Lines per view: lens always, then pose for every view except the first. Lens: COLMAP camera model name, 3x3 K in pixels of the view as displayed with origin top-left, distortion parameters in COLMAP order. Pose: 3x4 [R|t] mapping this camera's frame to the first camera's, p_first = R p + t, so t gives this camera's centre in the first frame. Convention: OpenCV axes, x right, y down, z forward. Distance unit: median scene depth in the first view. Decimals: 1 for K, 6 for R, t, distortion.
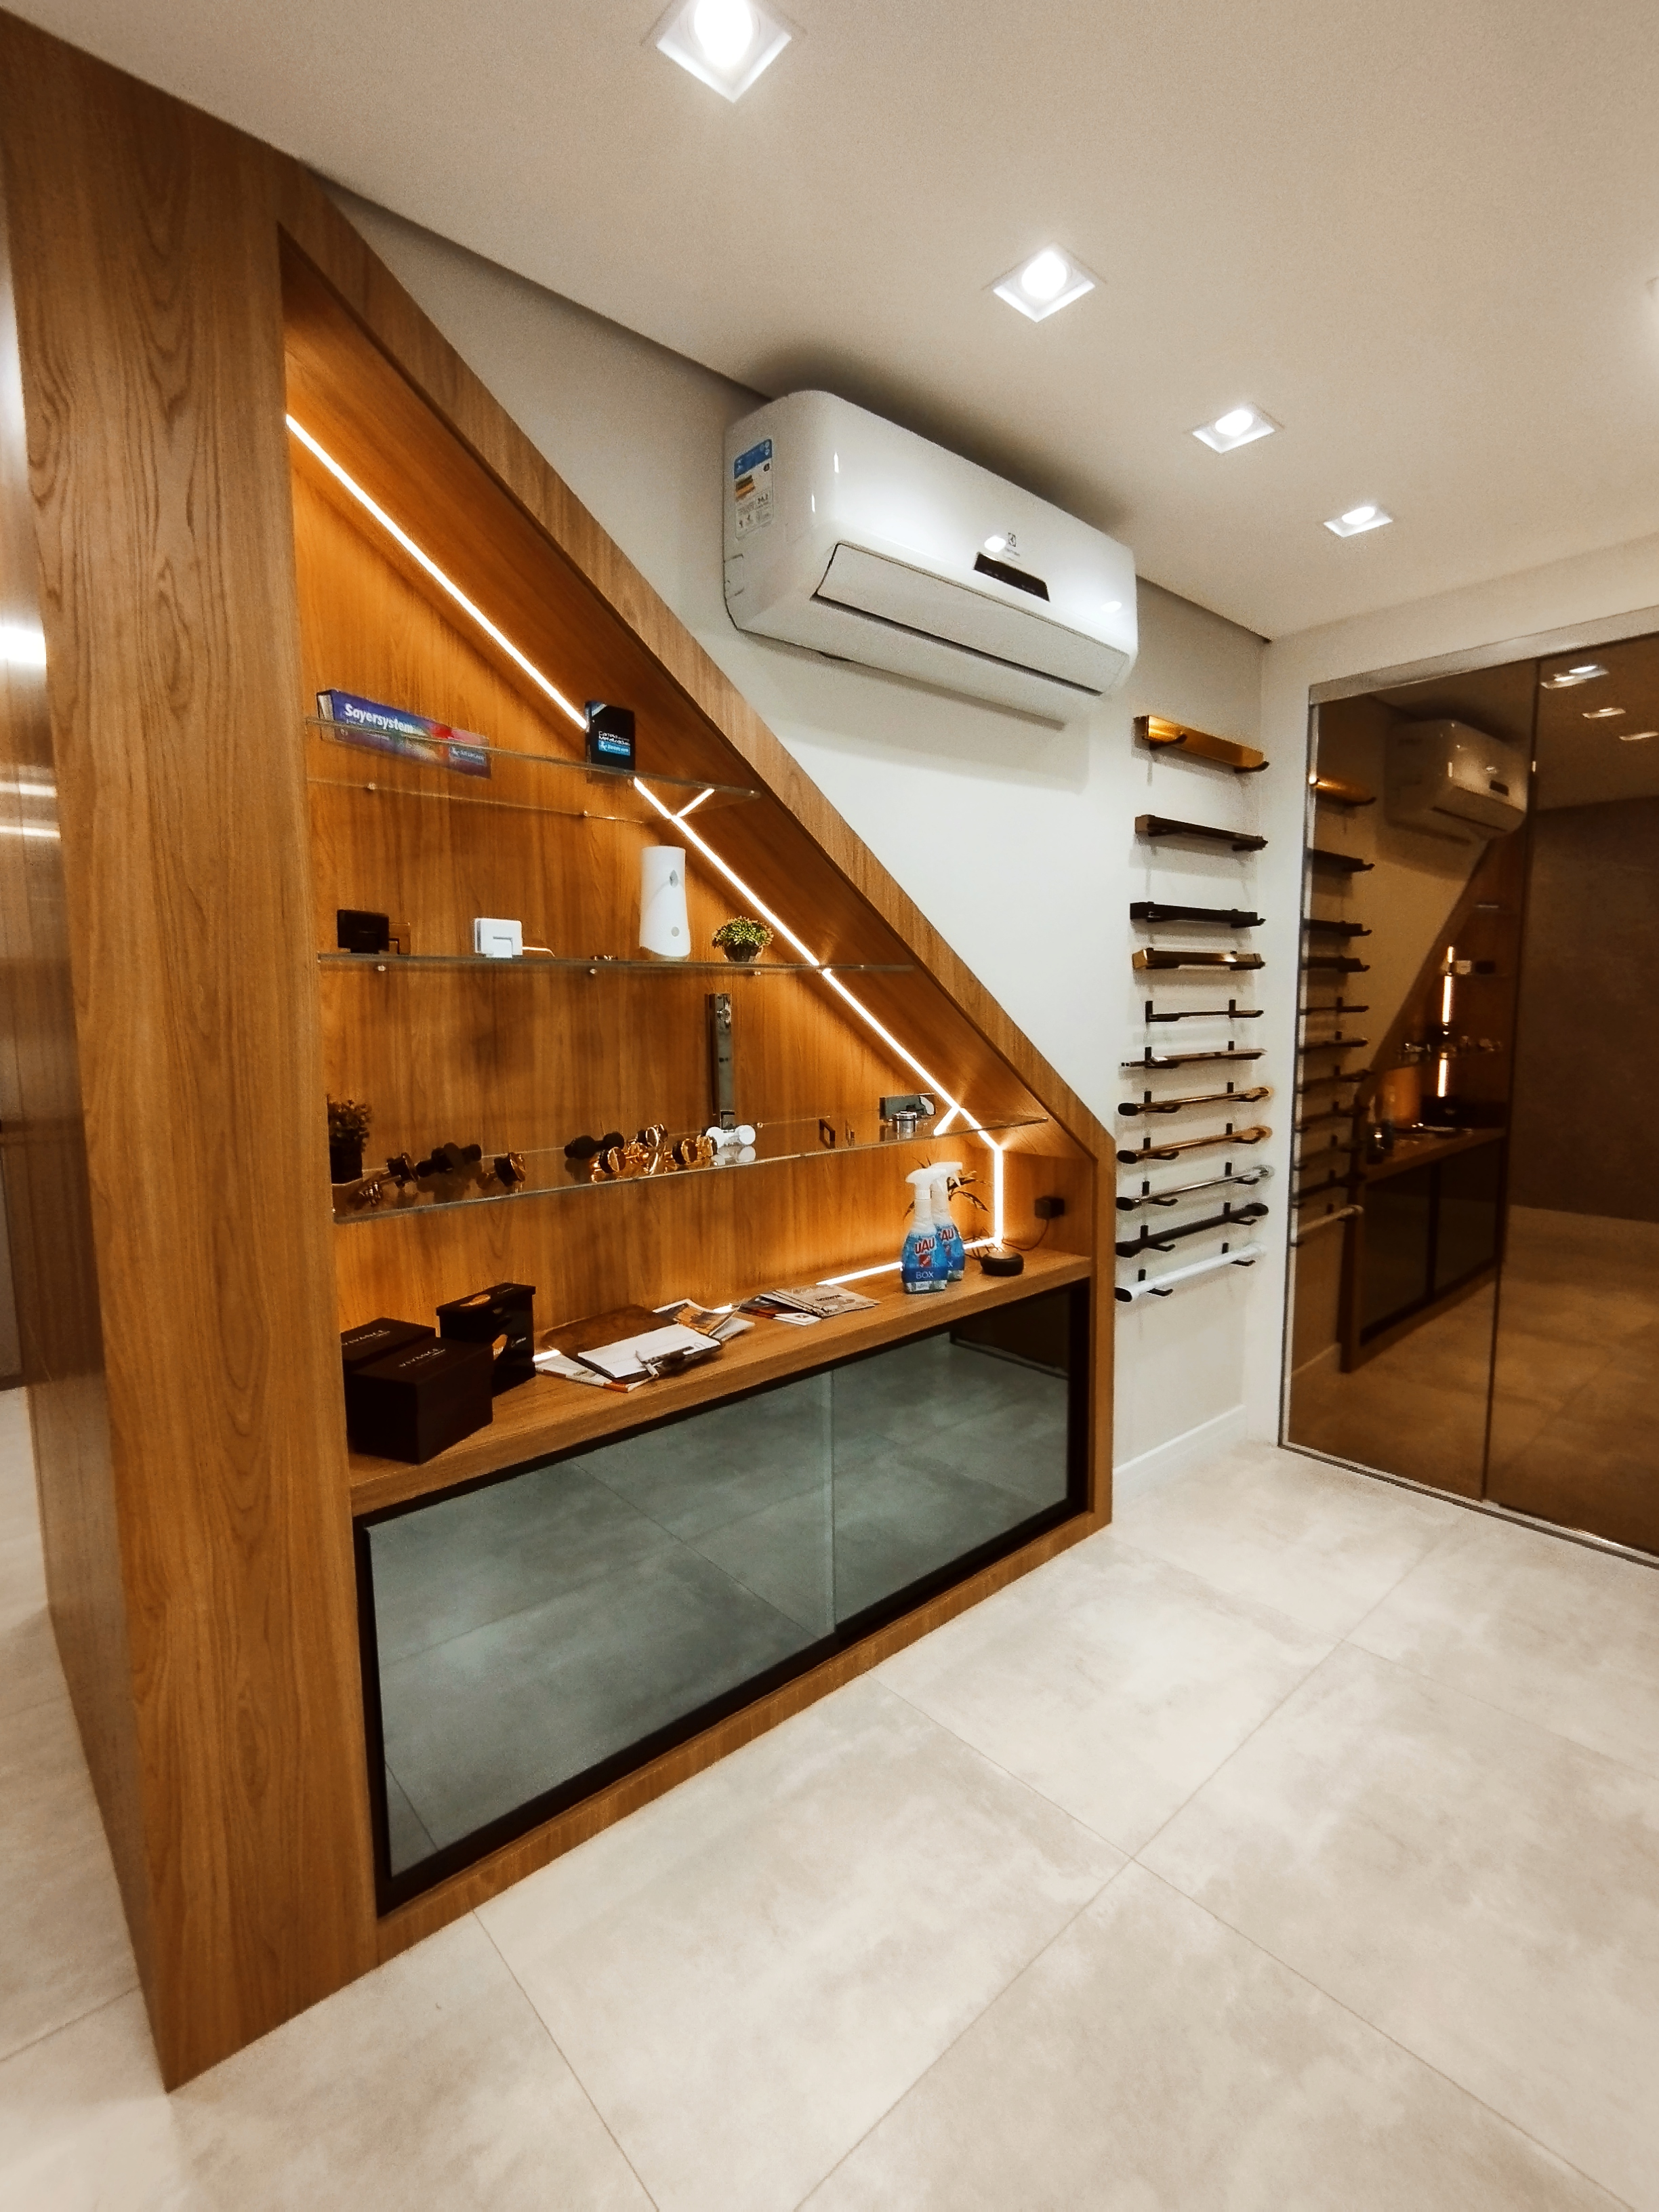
lens RADIAL K [[1021.7, 0, 826.7], [0, 1021.7, 1107.8], [0, 0, 1]] dist [-0.000801, 0.002224]
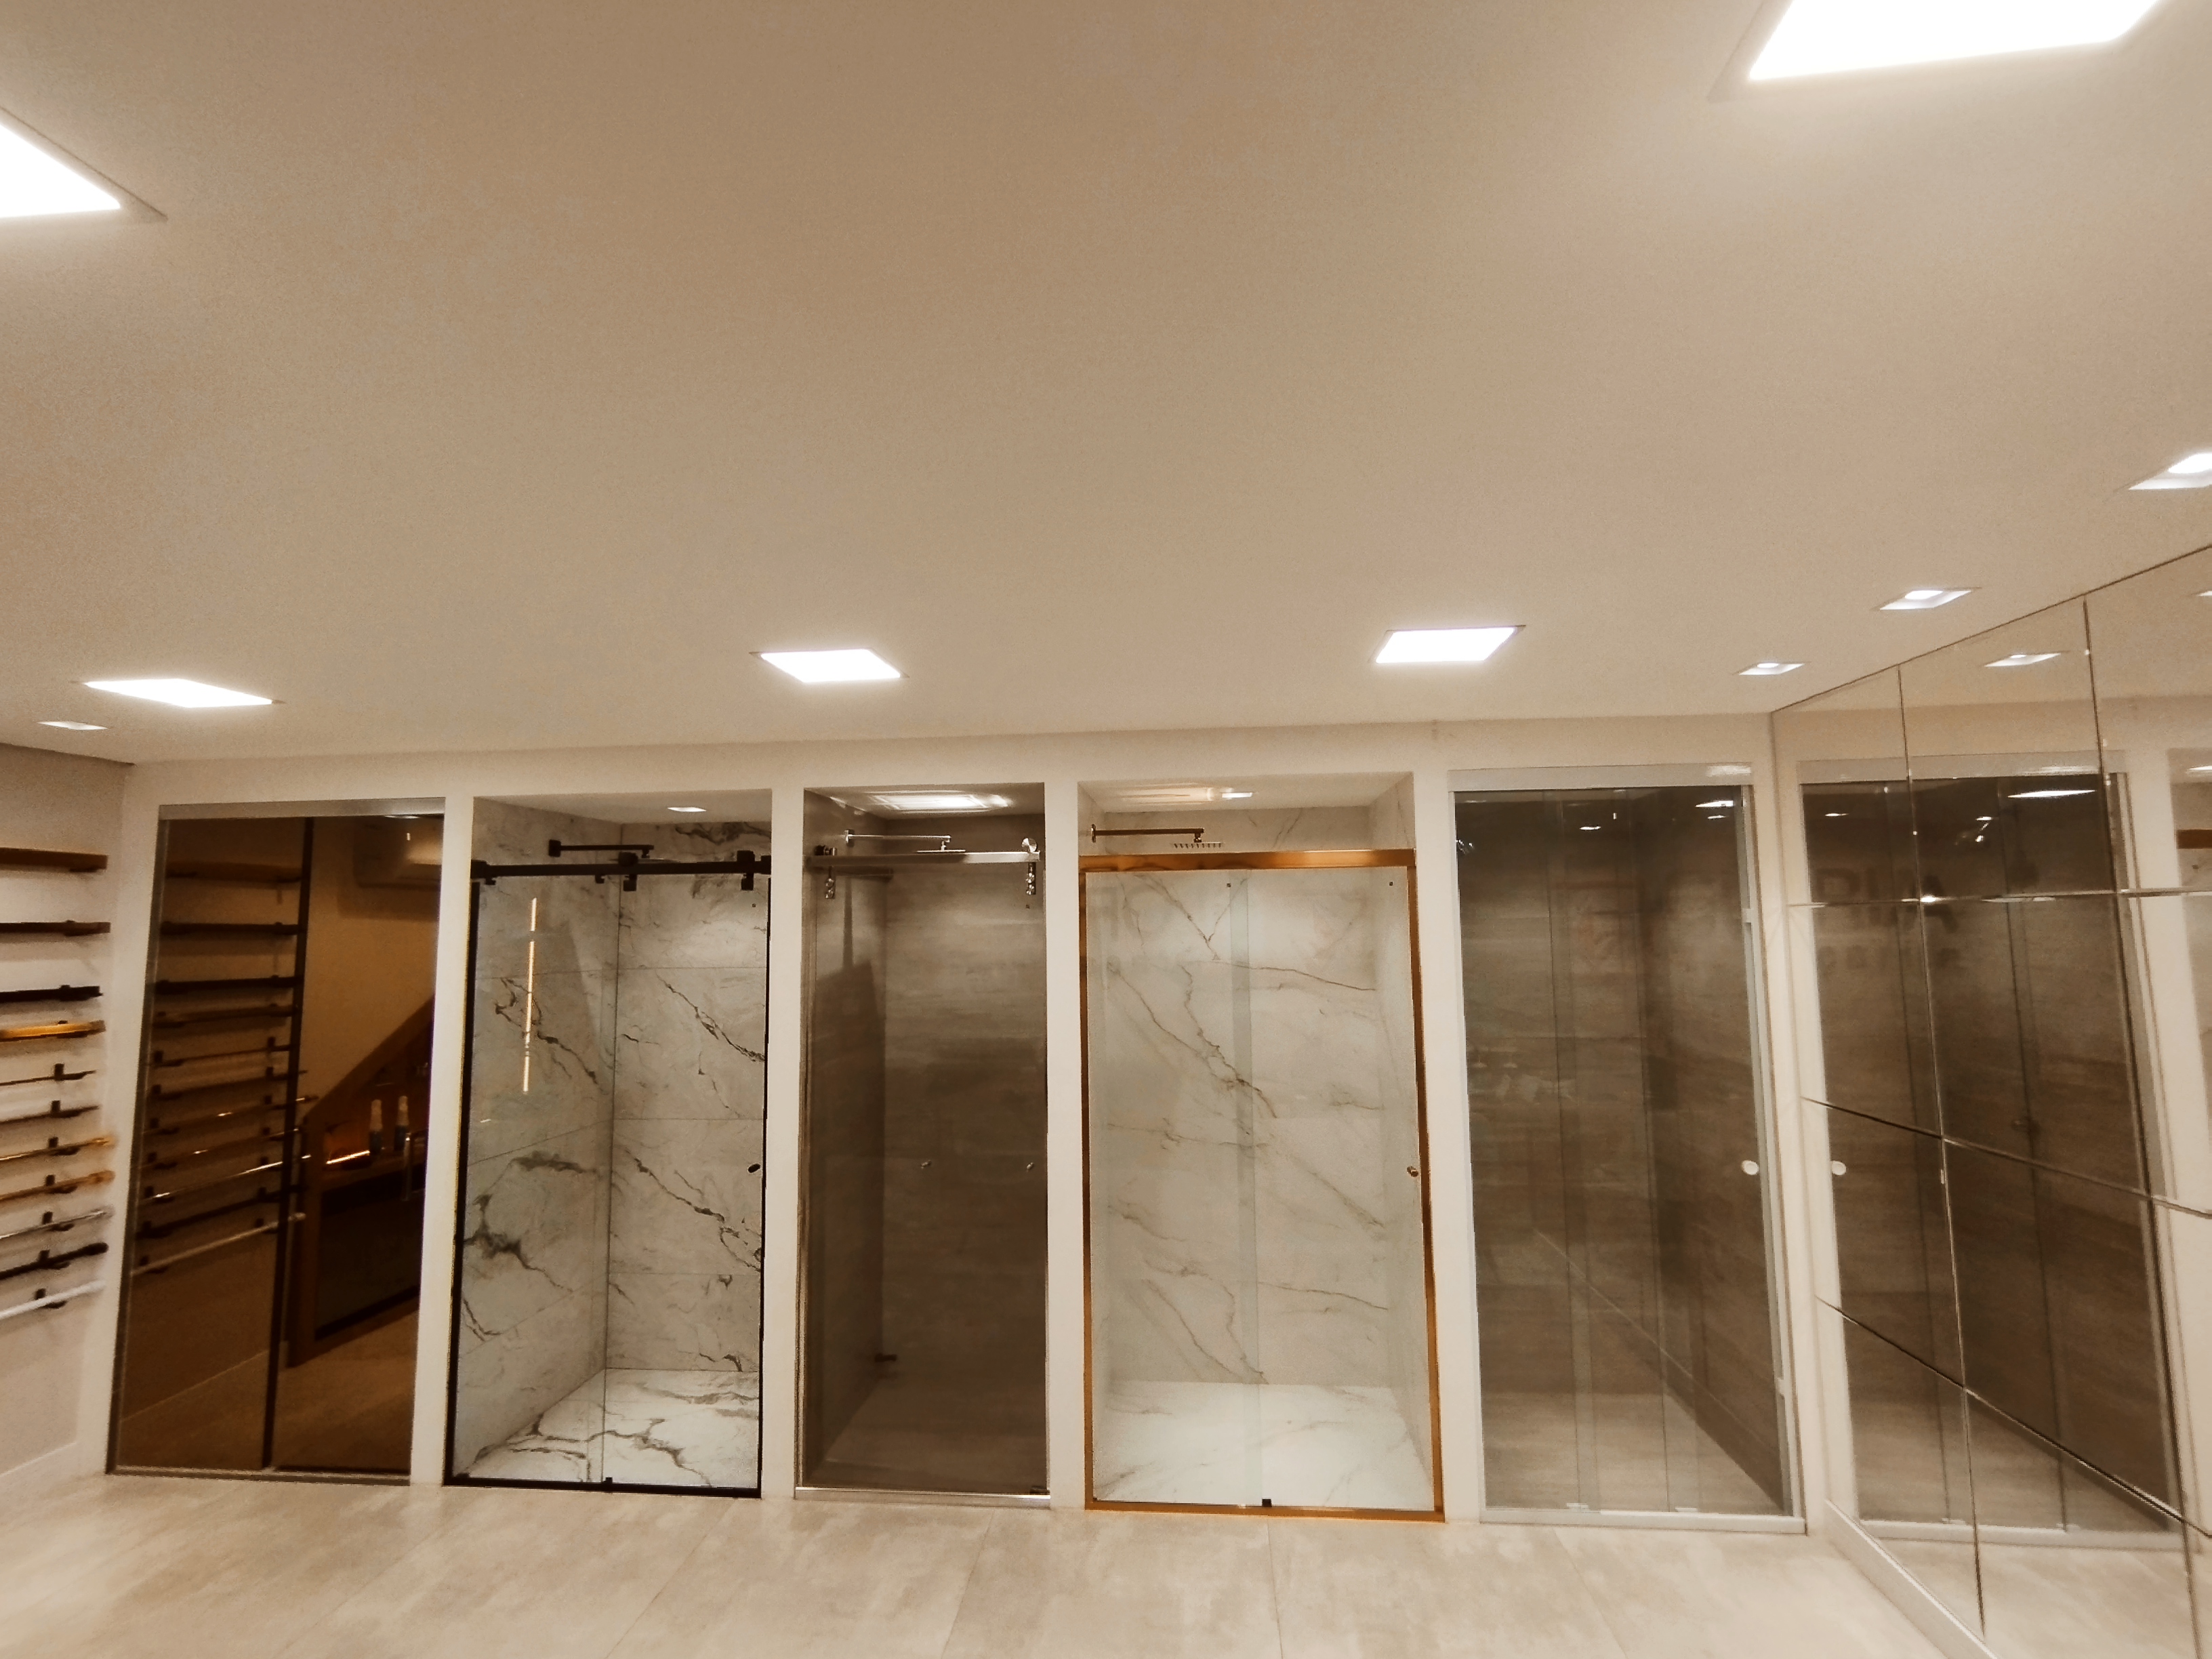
lens RADIAL K [[1021.7, 0, 1109.8], [0, 1021.7, 832.7], [0, 0, 1]] dist [-0.000801, 0.002224]
pose [[0.733687, 0.065270, 0.676346, 0.598745], [0.077570, 0.980823, -0.178801, -0.081312], [-0.675046, 0.183648, 0.714554, -0.846536]]
